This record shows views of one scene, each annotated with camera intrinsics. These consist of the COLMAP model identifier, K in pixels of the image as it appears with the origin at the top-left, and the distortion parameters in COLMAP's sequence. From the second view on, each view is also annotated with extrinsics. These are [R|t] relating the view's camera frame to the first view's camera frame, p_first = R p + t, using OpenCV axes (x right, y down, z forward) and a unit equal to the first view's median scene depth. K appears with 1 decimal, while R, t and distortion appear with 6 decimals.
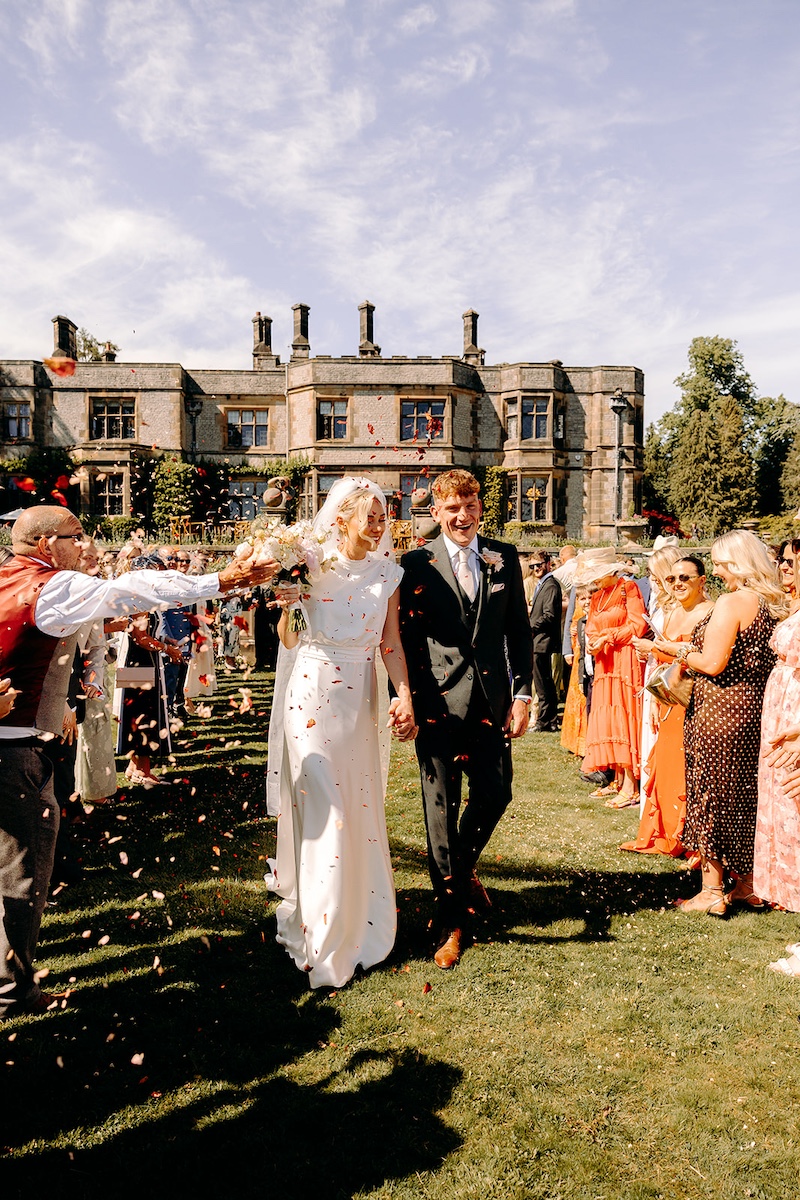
lens RADIAL K [[798.7, 0, 400.0], [0, 798.7, 600.0], [0, 0, 1]] dist [0.000422, 0.004742]
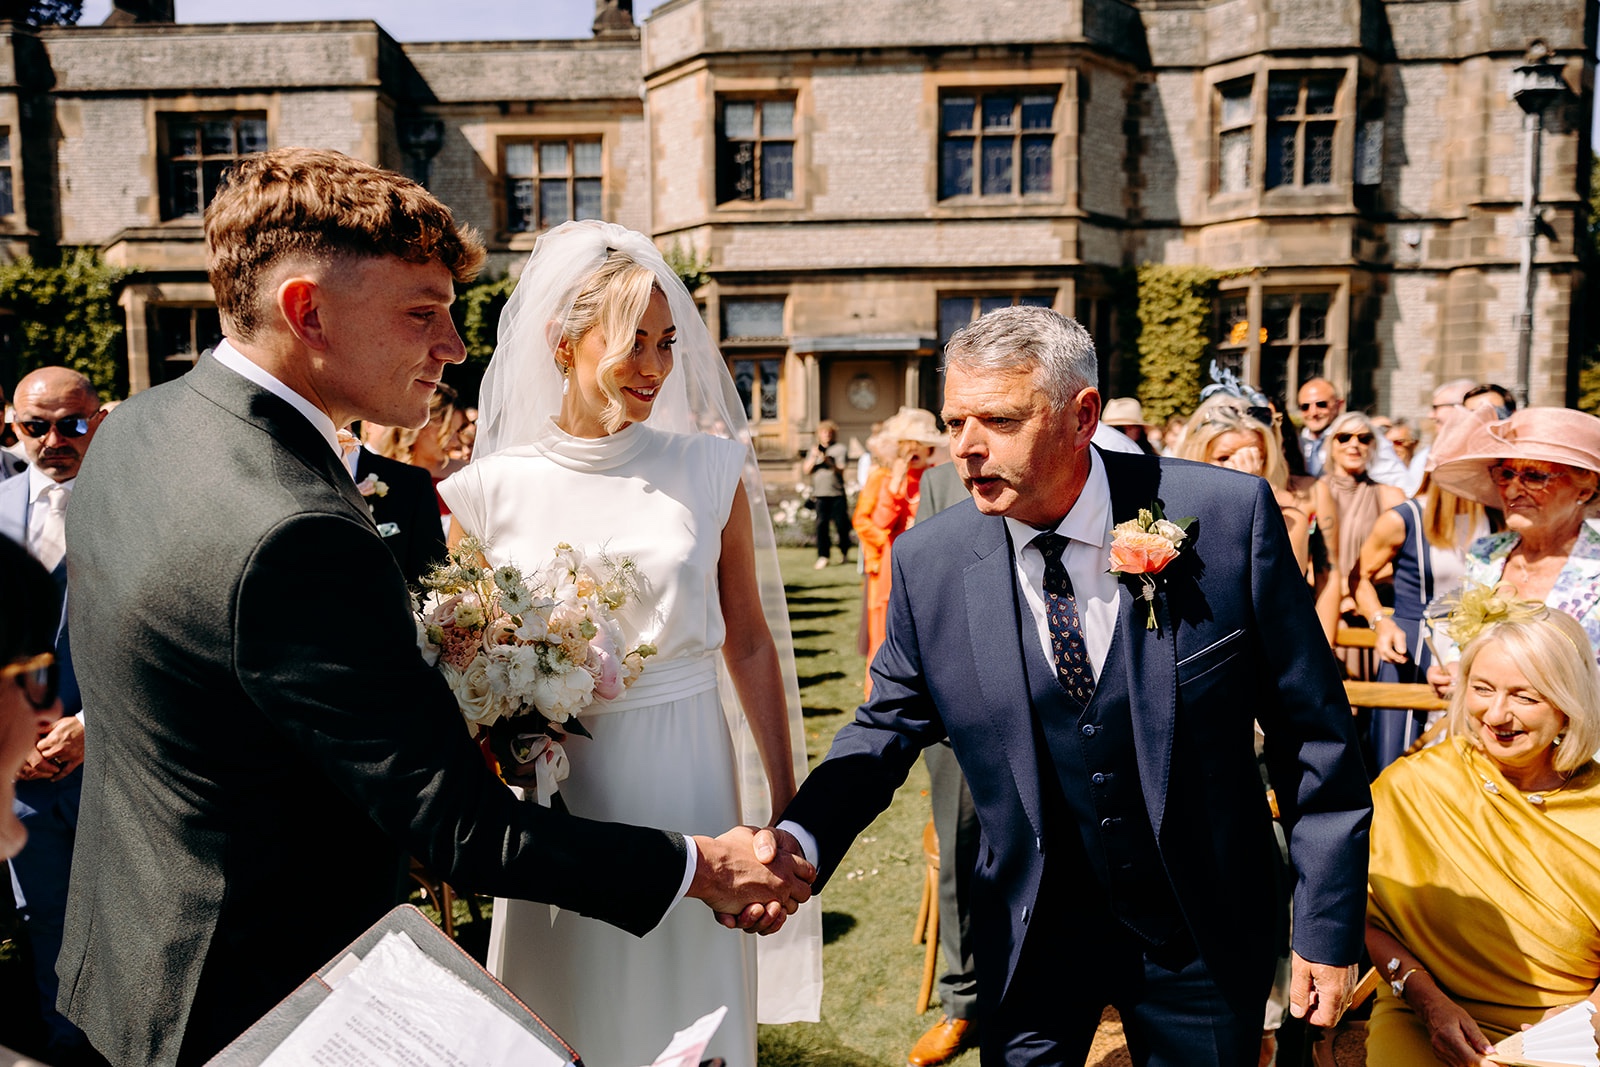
lens RADIAL K [[1078.2, 0, 800.0], [0, 1078.2, 533.5], [0, 0, 1]] dist [0.005429, 0.000927]
pose [[0.996019, -0.001078, -0.089130, -0.018608], [0.005309, 0.998869, 0.047244, -0.066157], [0.088979, -0.047530, 0.994899, 0.472299]]
